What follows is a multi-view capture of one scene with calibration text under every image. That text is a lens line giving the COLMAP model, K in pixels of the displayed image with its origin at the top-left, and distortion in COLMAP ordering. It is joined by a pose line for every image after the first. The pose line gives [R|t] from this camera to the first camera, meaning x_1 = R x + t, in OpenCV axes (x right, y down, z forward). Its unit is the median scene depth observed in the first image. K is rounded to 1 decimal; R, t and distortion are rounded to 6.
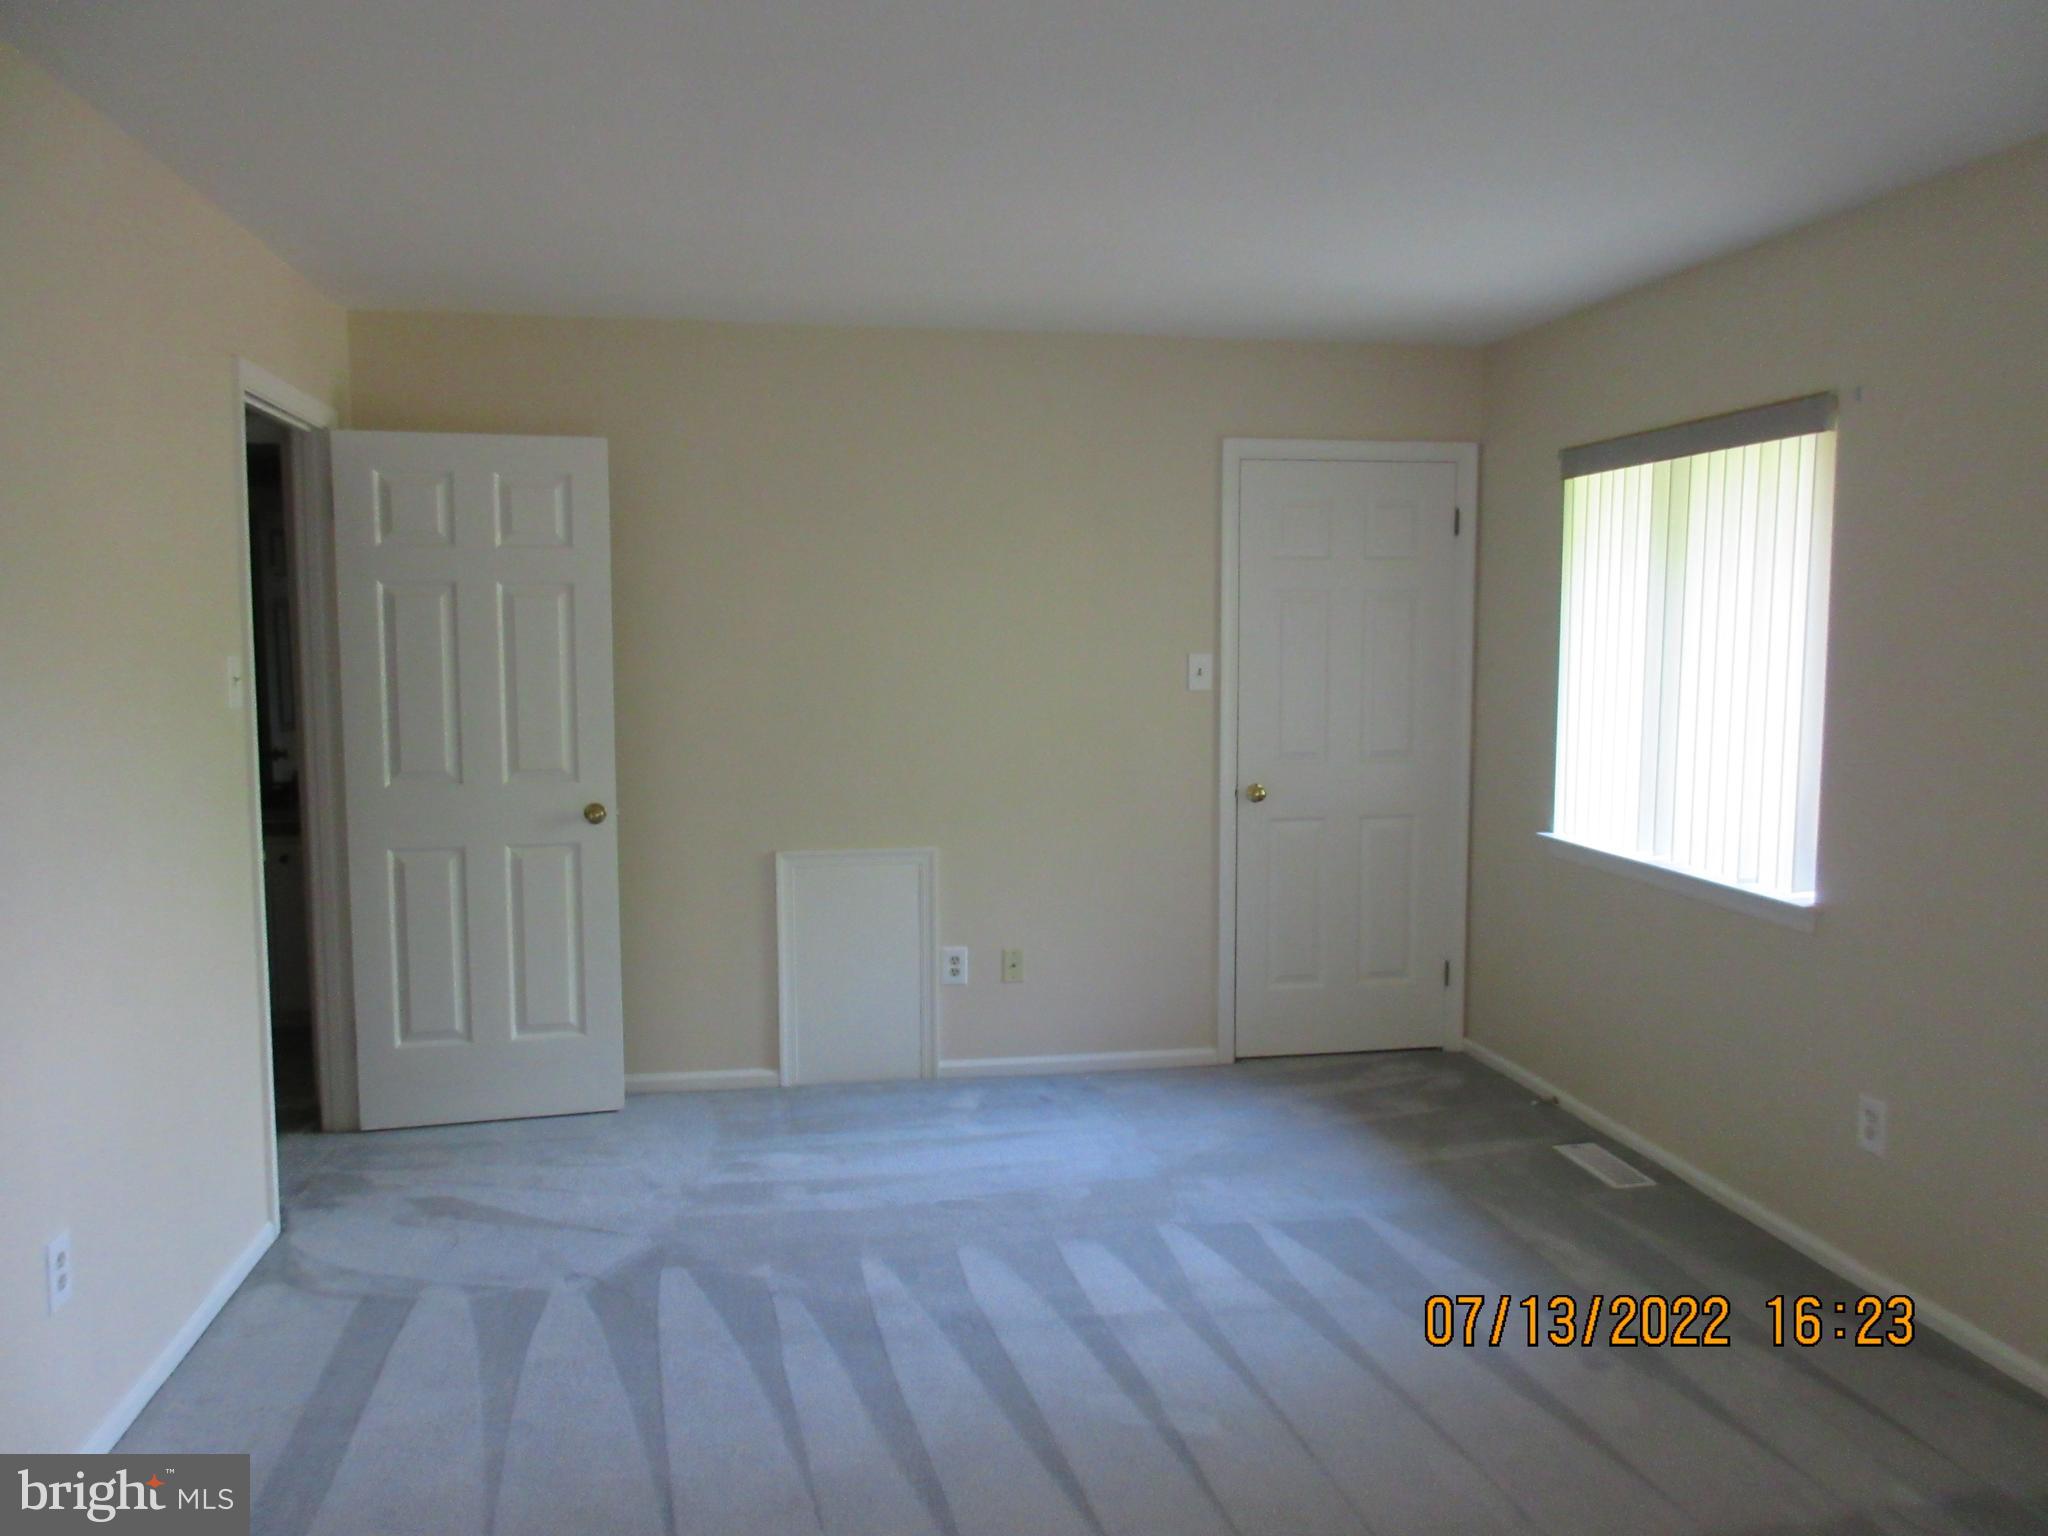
lens RADIAL K [[1495.6, 0, 1024.0], [0, 1495.6, 768.0], [0, 0, 1]] dist [-0.038855, 0.042637]
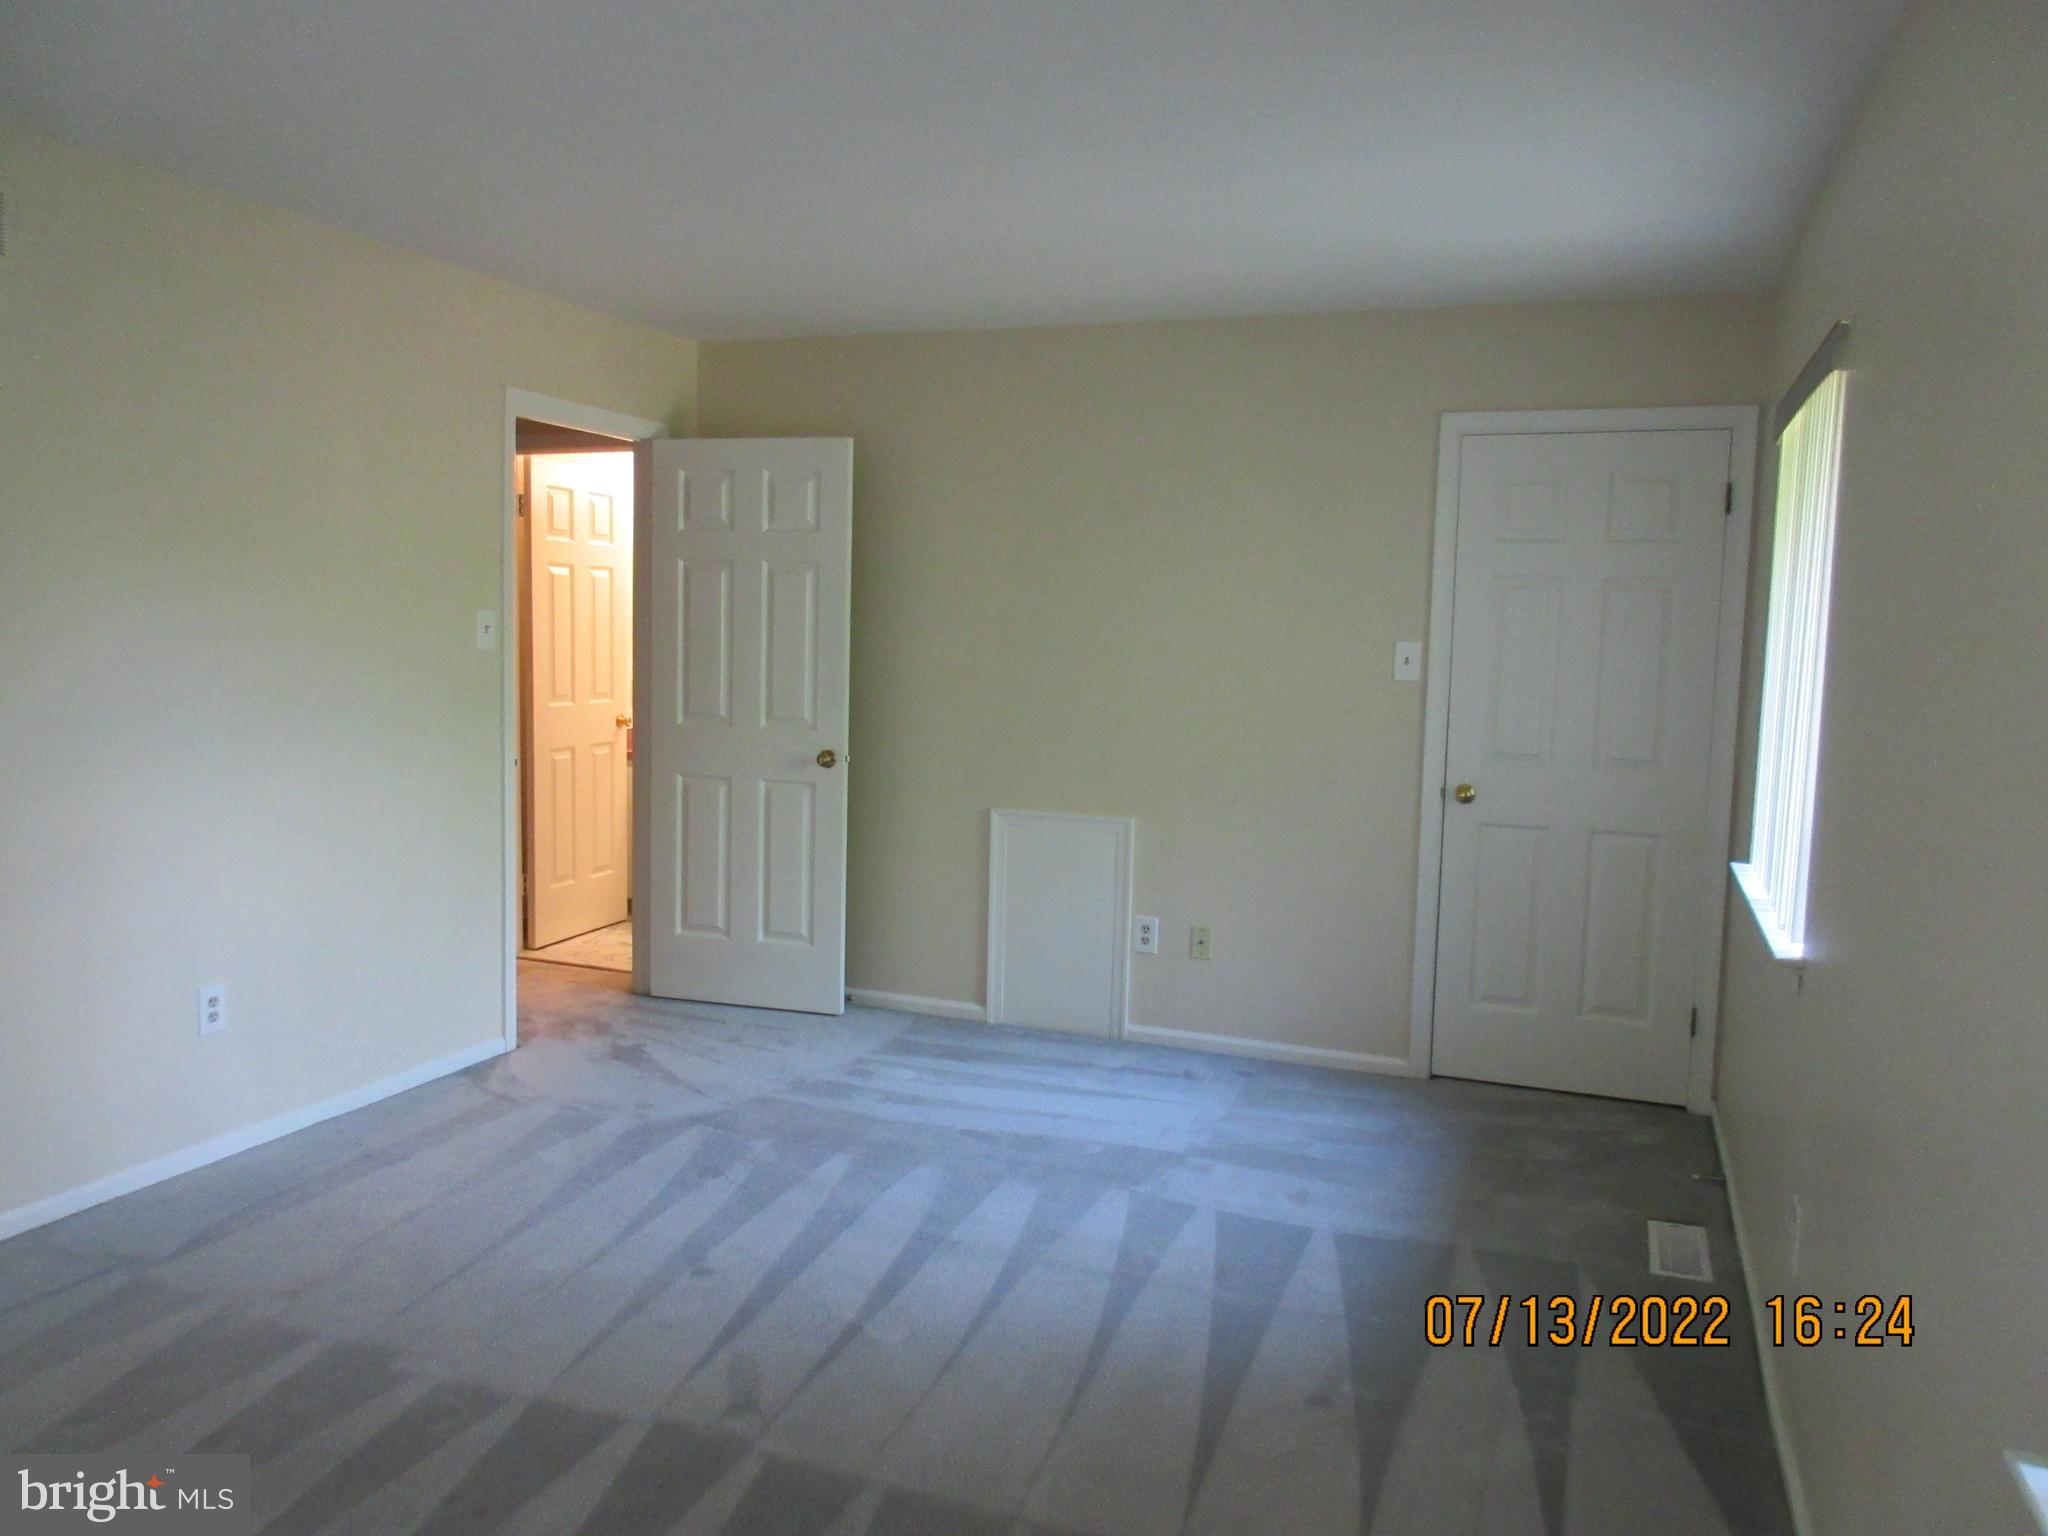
lens RADIAL K [[1495.6, 0, 1024.0], [0, 1495.6, 768.0], [0, 0, 1]] dist [-0.038855, 0.042637]
pose [[0.855717, 0.073489, -0.512199, 0.443274], [-0.074173, 0.997062, 0.019136, 0.003858], [0.512101, 0.021616, 0.858653, 0.070218]]
